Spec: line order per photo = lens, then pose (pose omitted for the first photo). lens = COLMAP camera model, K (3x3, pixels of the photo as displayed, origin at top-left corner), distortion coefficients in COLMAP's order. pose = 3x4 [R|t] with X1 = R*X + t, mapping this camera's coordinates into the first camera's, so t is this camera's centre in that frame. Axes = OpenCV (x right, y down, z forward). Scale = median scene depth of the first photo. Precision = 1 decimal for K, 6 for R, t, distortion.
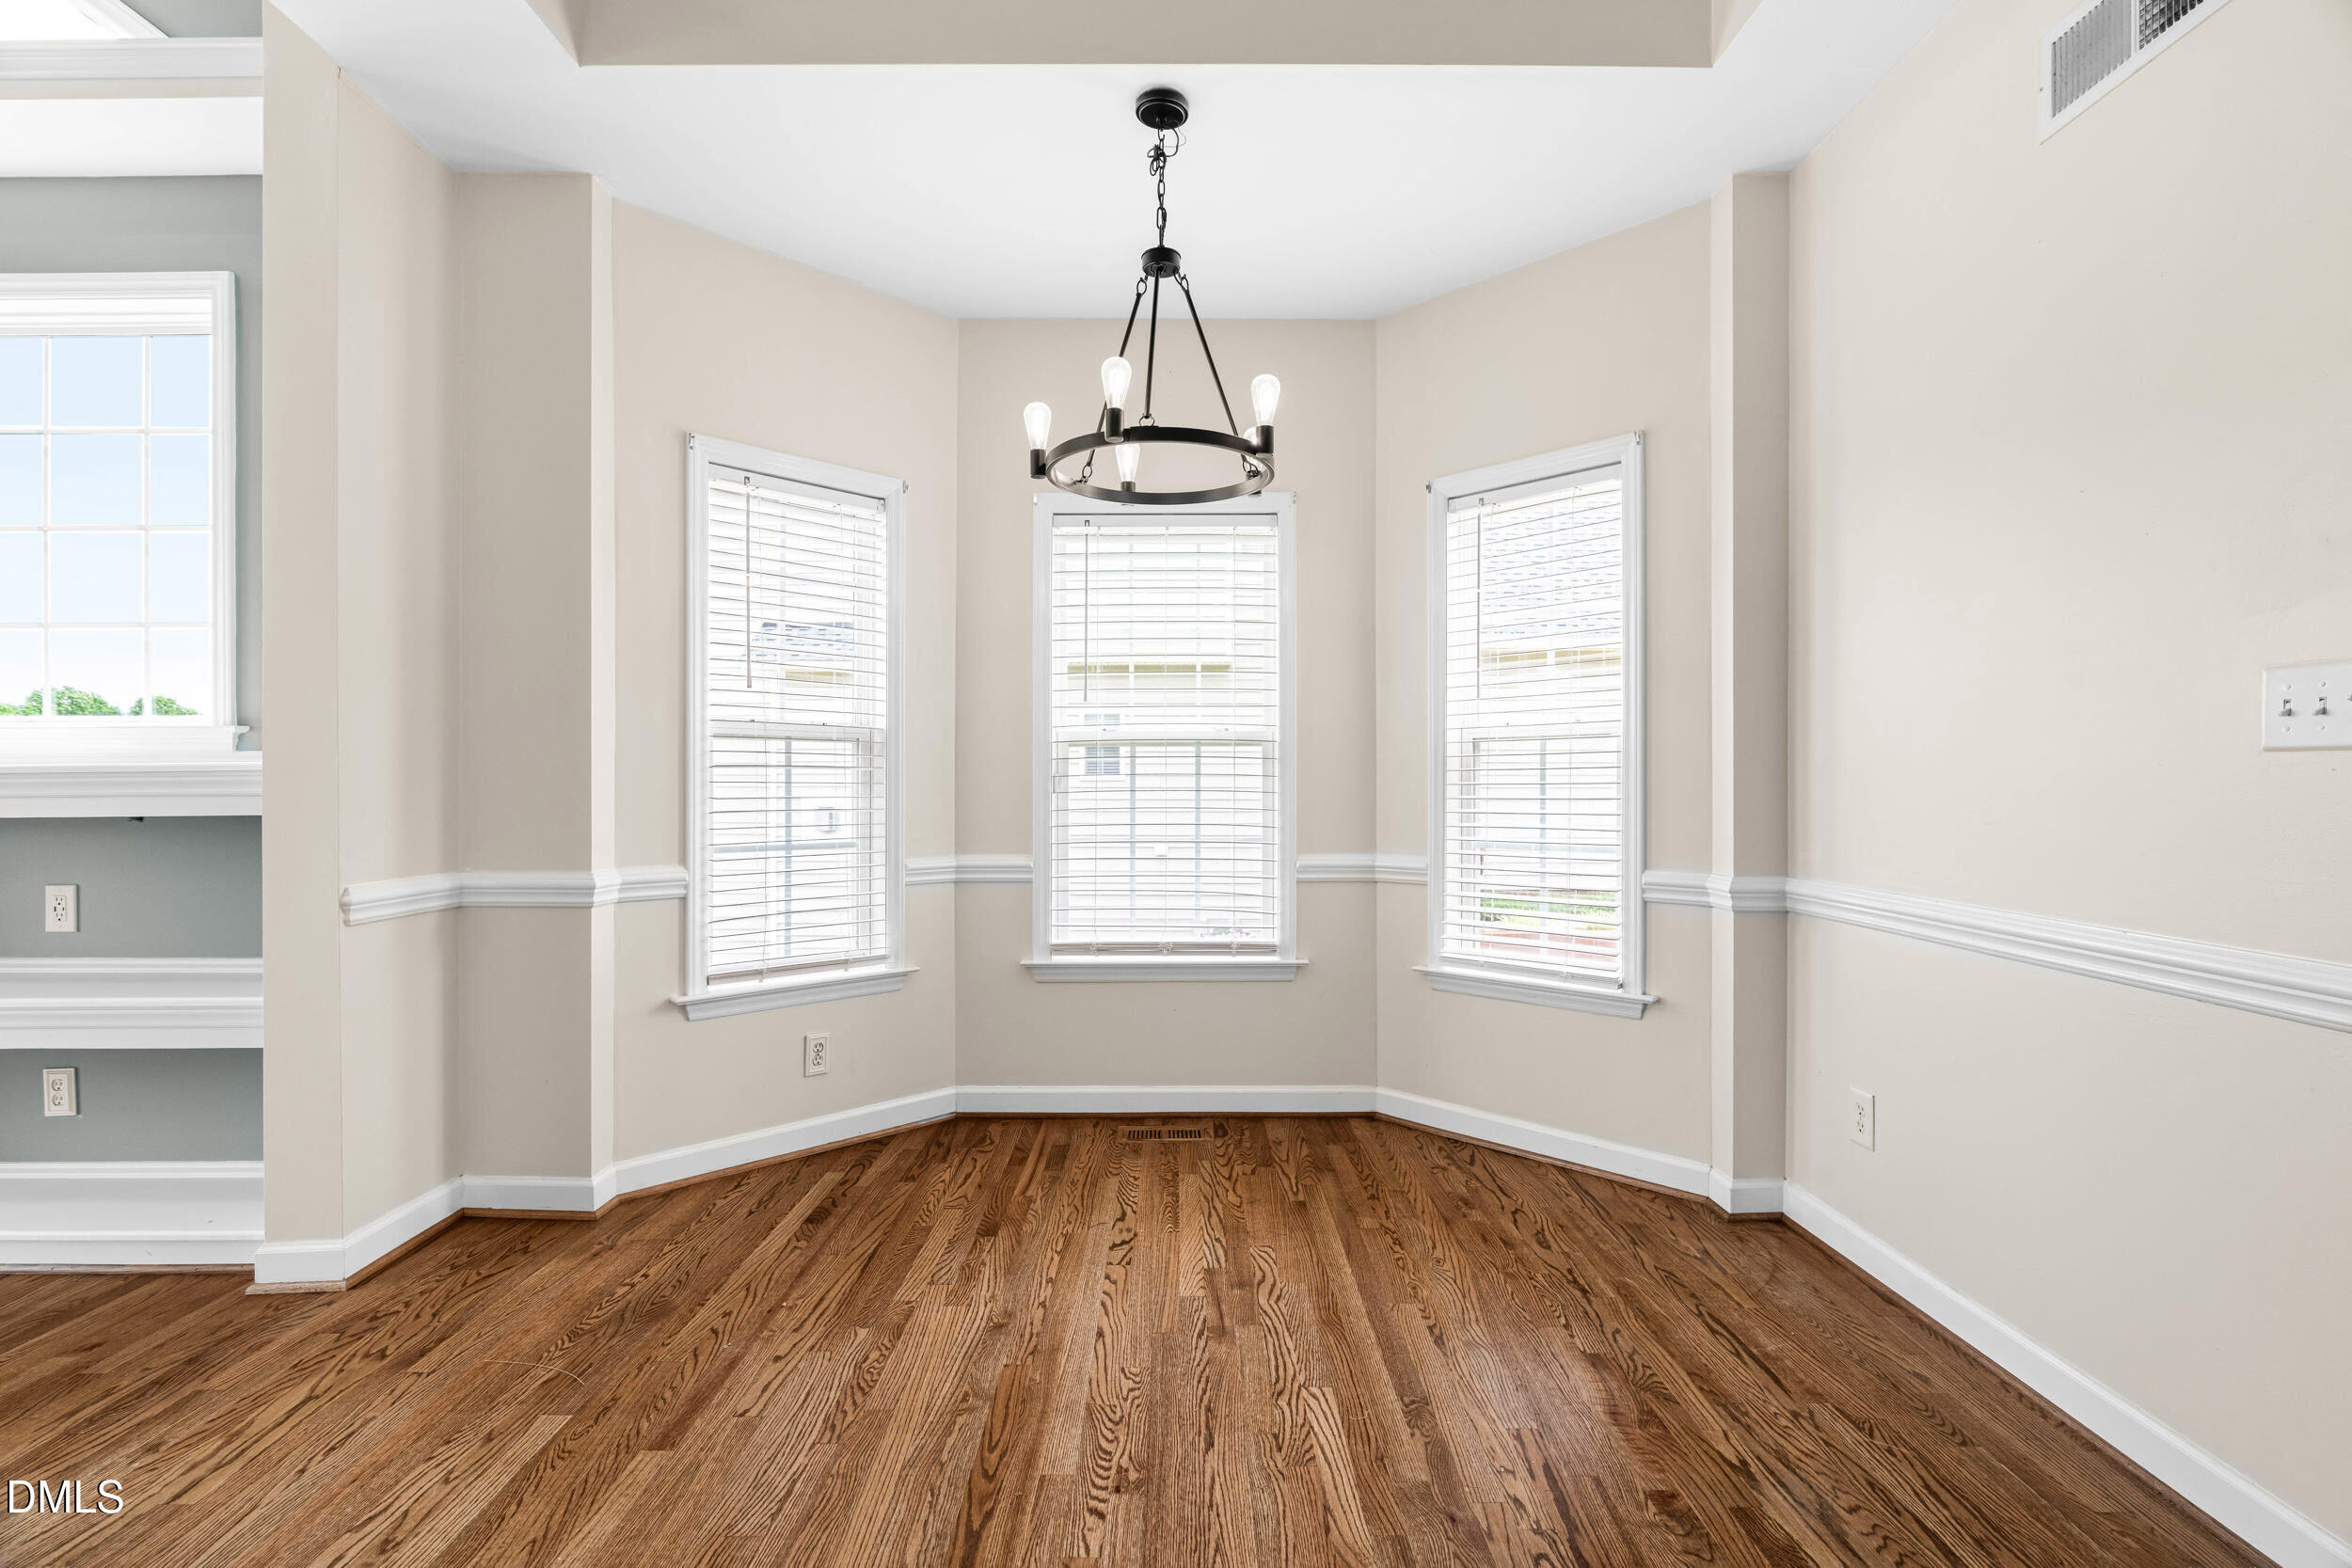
lens RADIAL K [[1069.9, 0, 1178.2], [0, 1069.9, 783.2], [0, 0, 1]] dist [-0.010647, 0.003041]
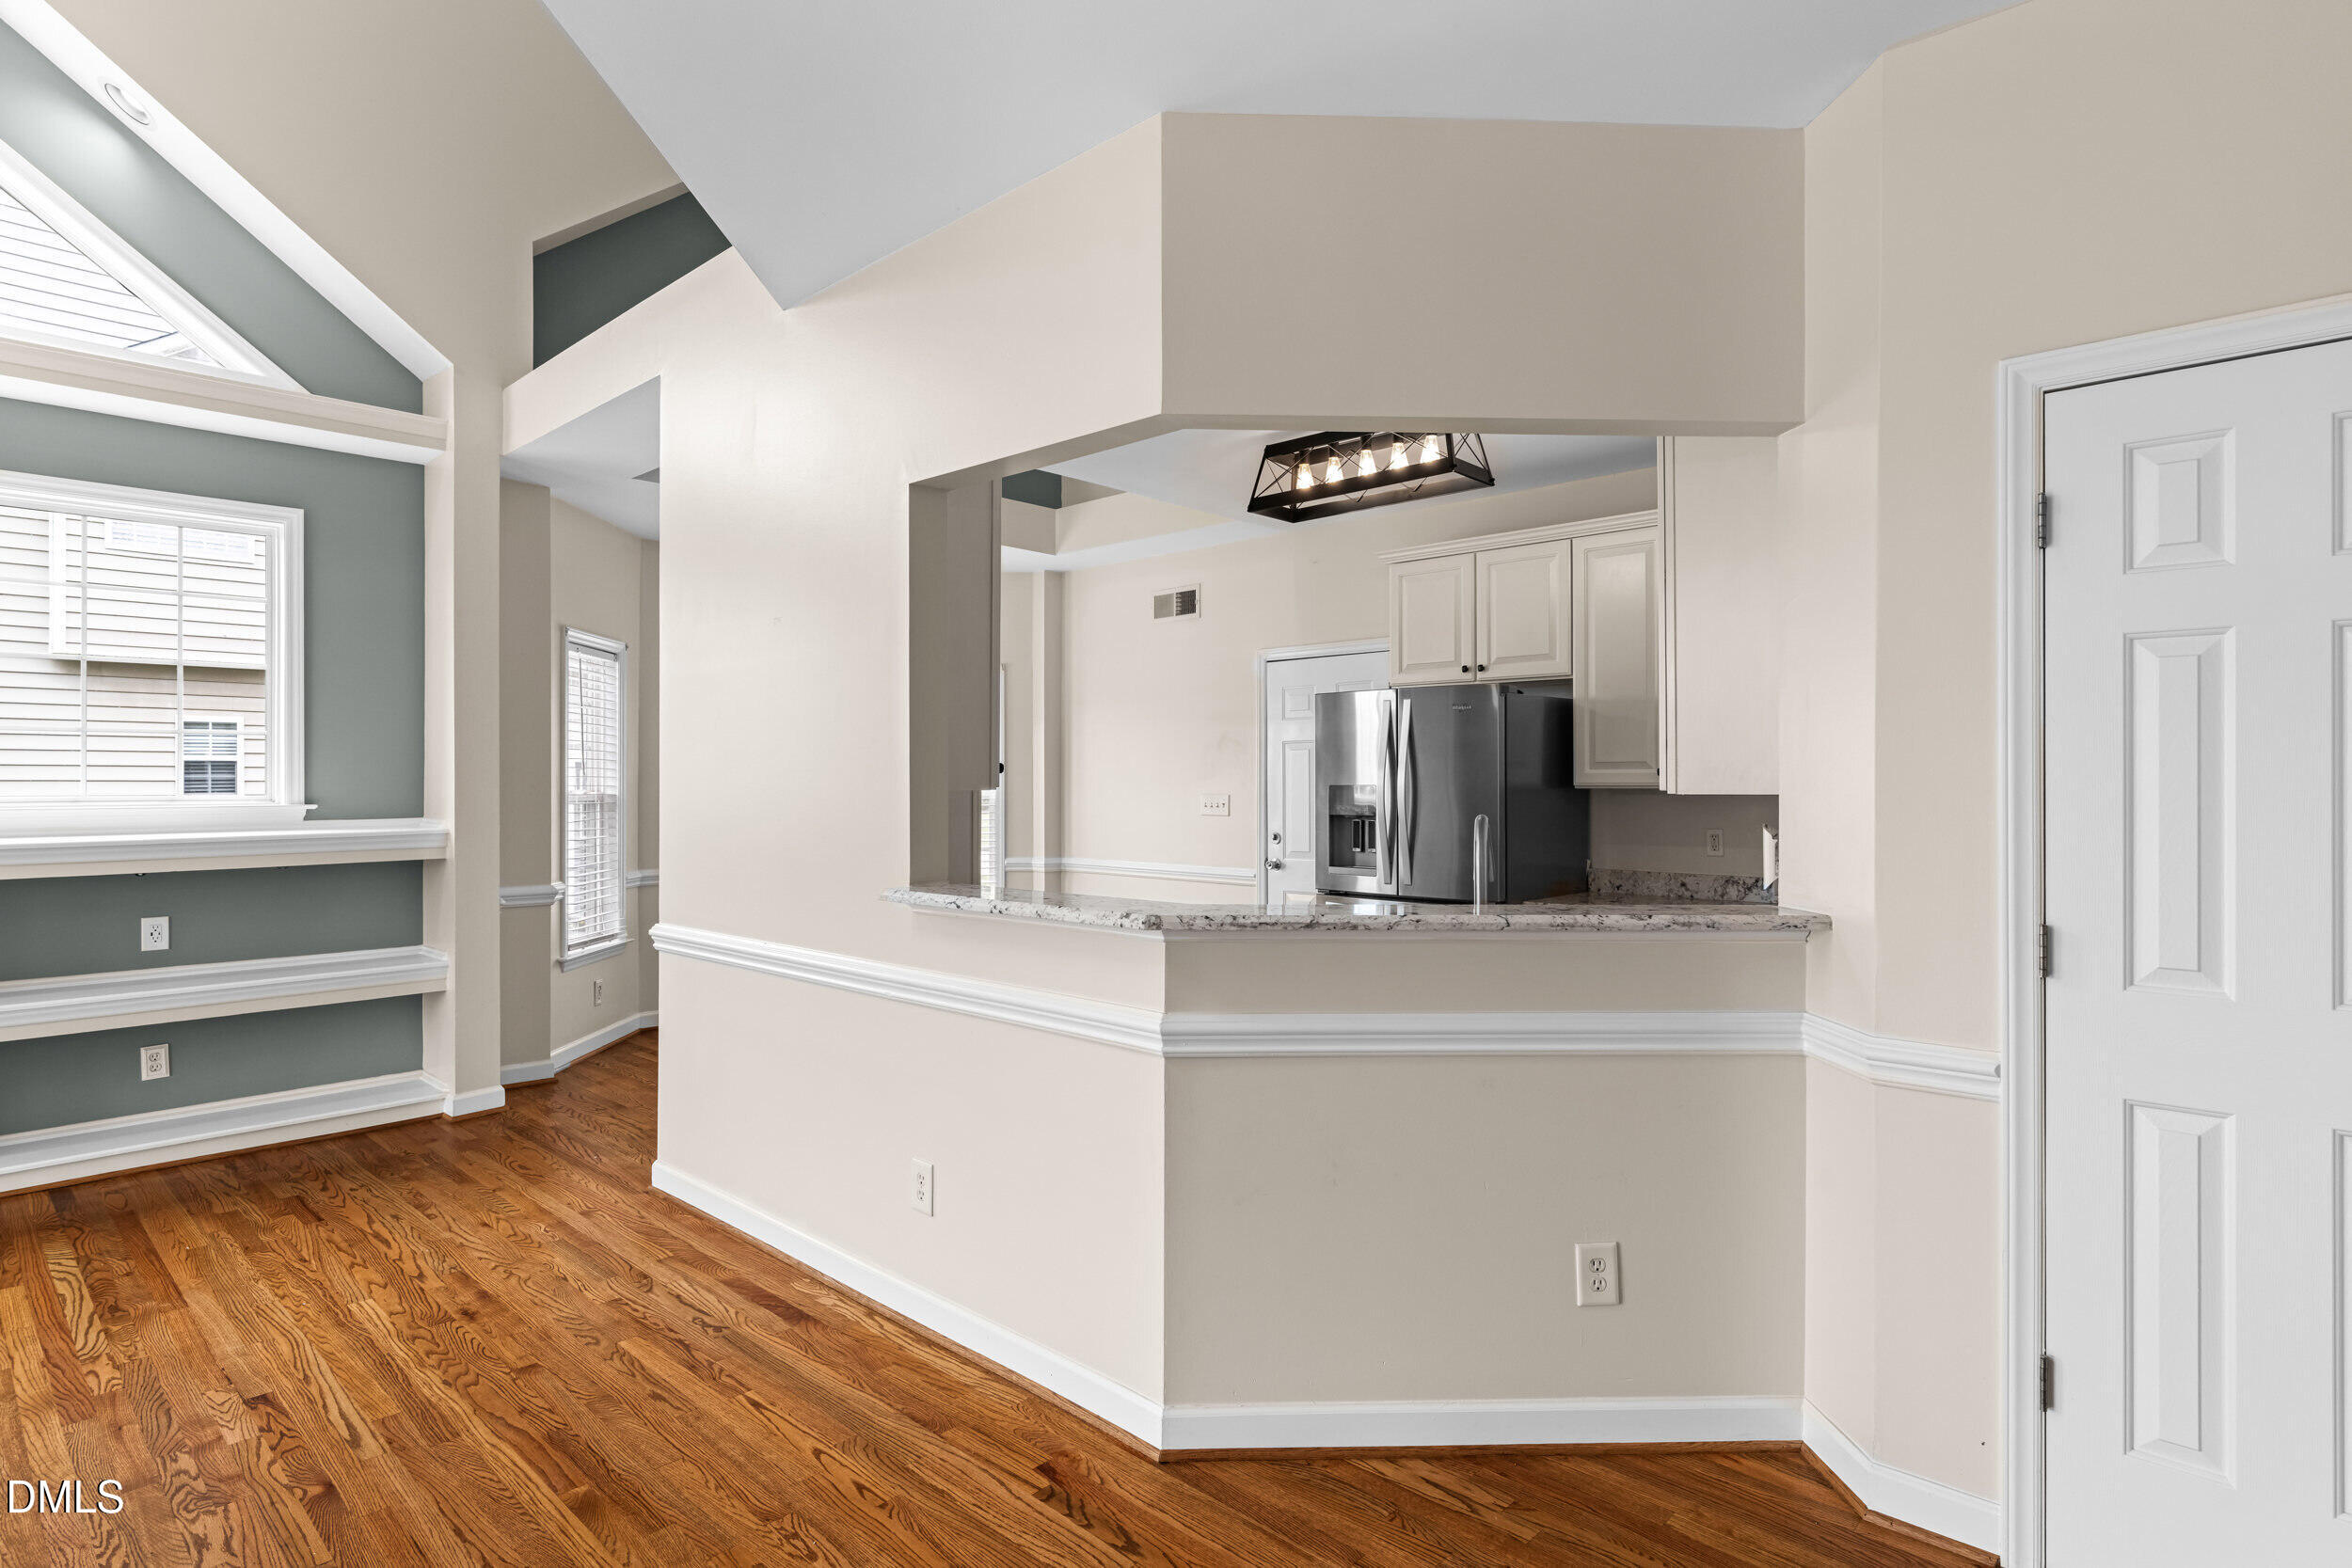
lens RADIAL K [[1218.1, 0, 1175.1], [0, 1218.1, 775.7], [0, 0, 1]] dist [-0.003369, 0.004463]
pose [[0.683971, 0.004371, 0.729497, -1.319715], [0.000607, 0.999978, -0.006561, -0.083441], [-0.729509, 0.004930, 0.683953, -1.134539]]
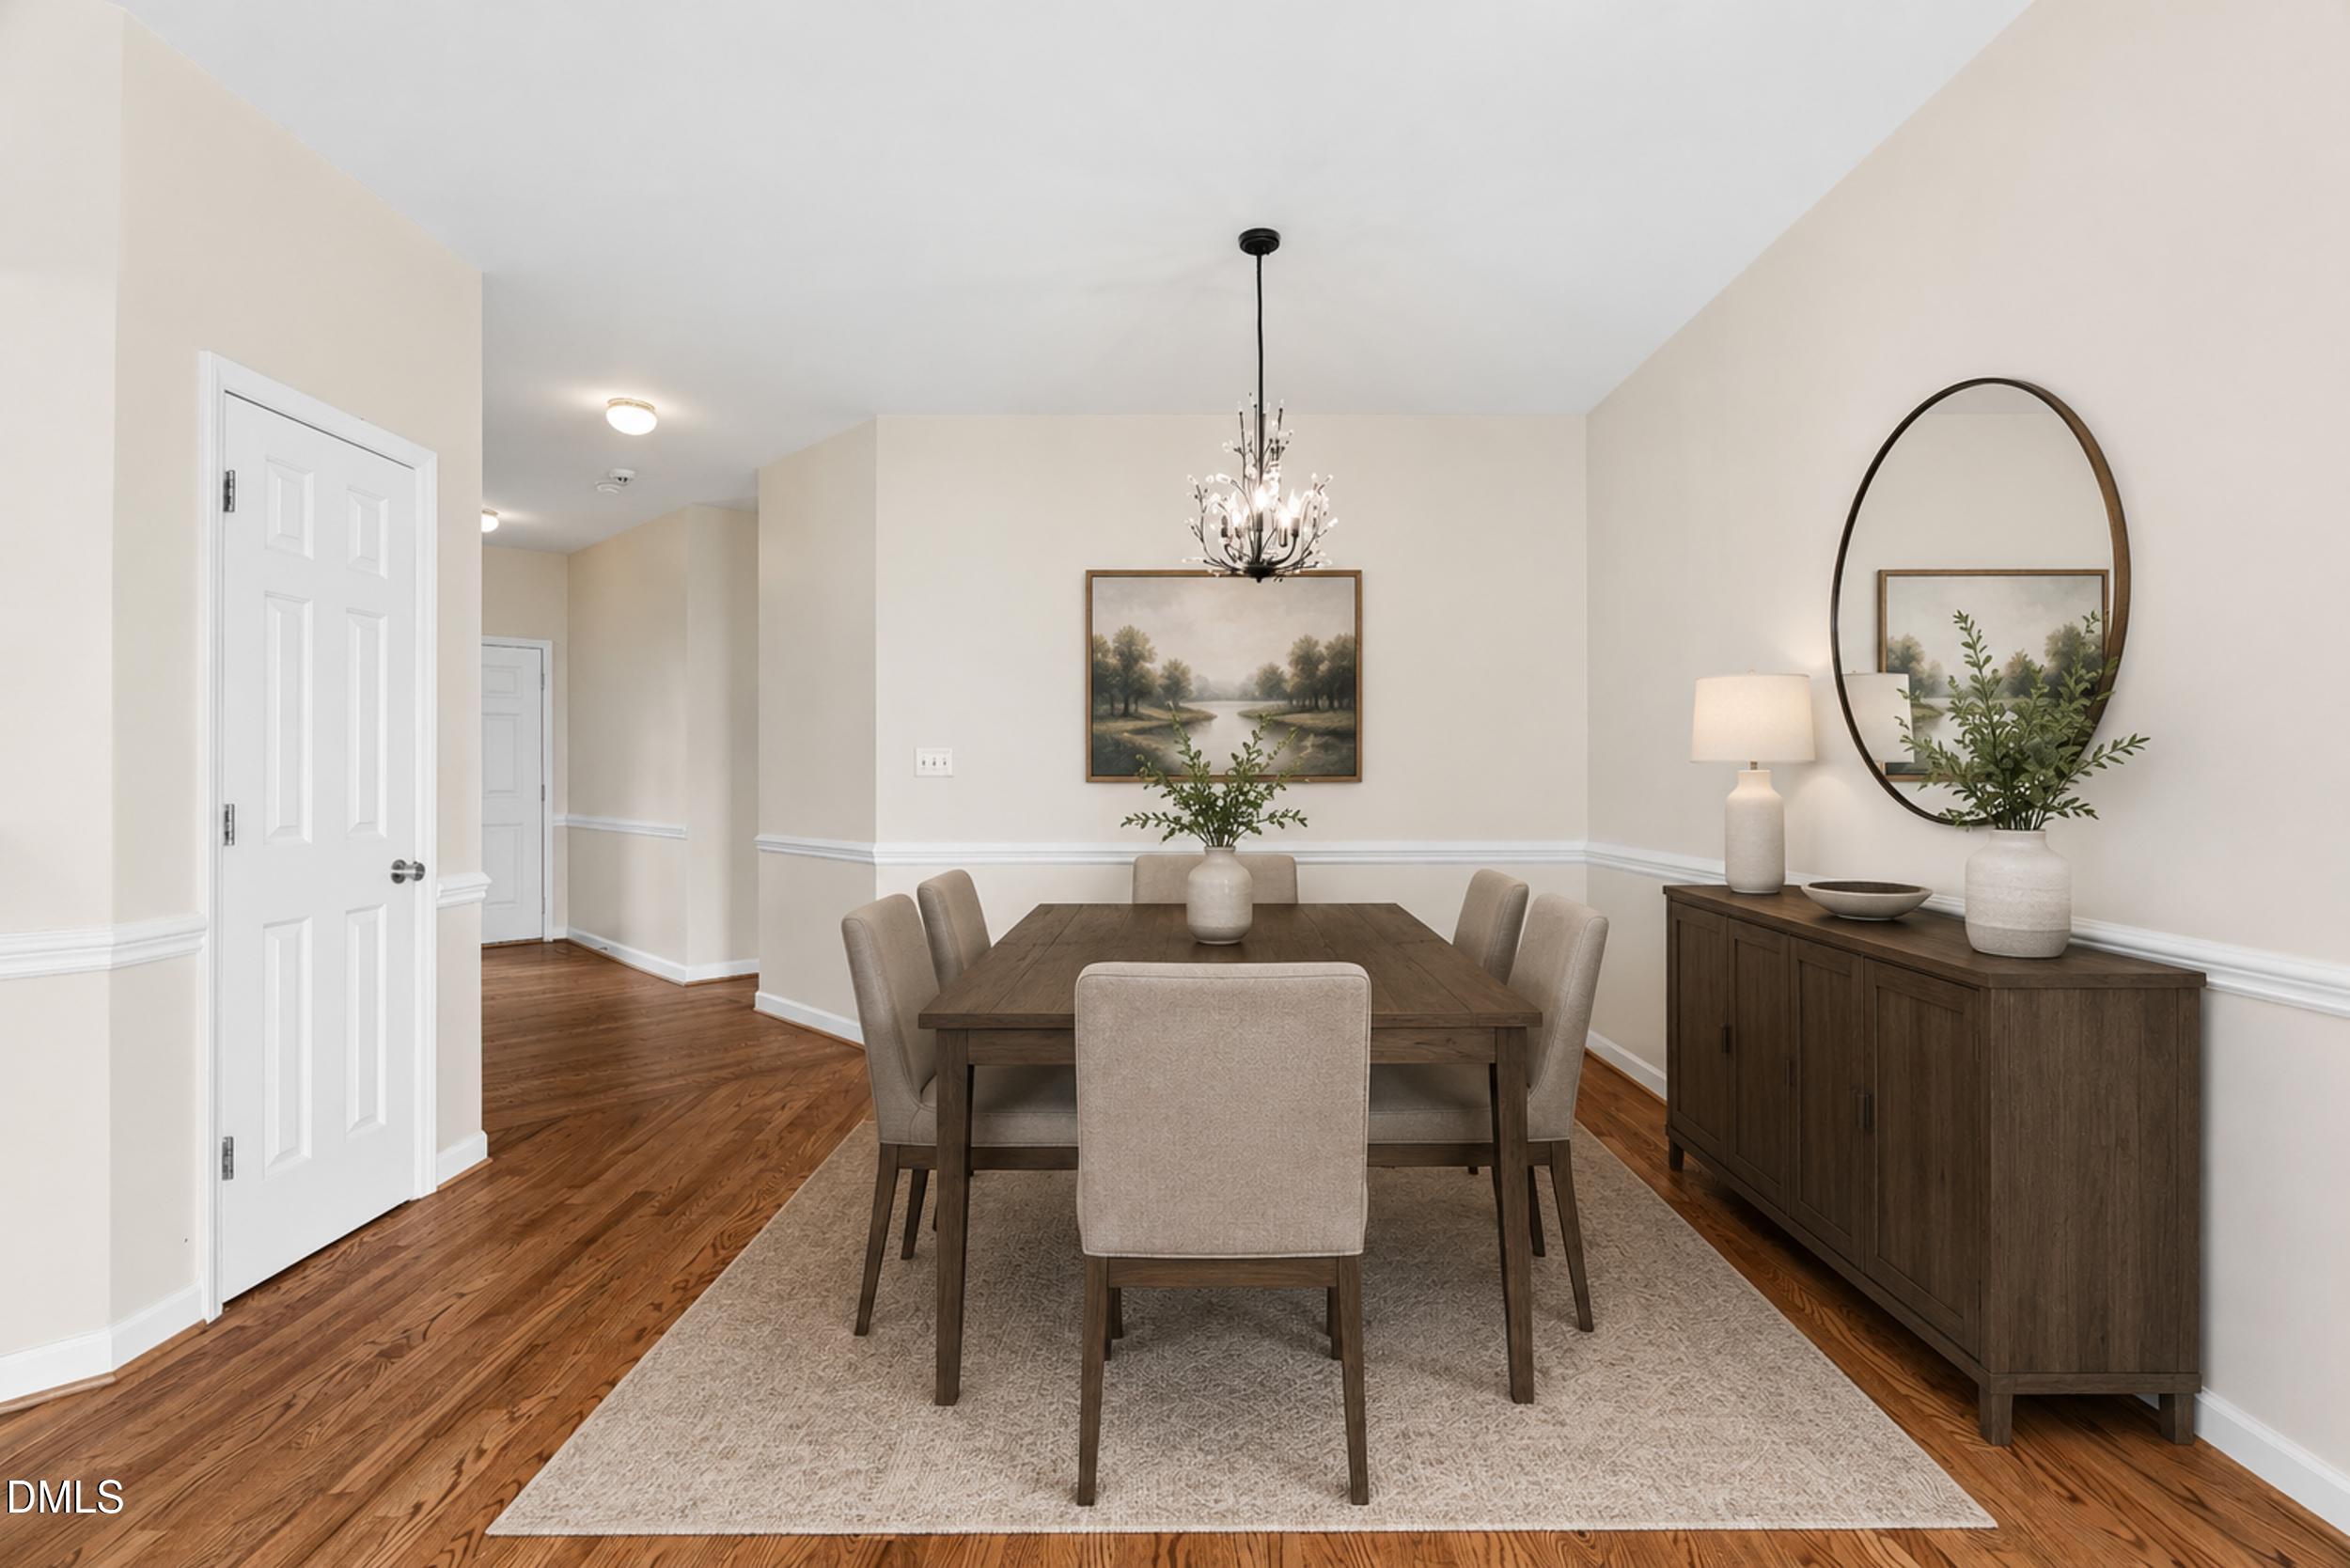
lens RADIAL K [[1069.2, 0, 1180.3], [0, 1069.2, 778.2], [0, 0, 1]] dist [-0.010647, 0.003041]
pose [[-0.999940, 0.001353, -0.010847, -1.153939], [0.001299, 0.999986, 0.005037, -0.019983], [0.010853, 0.005022, -0.999928, -0.148890]]
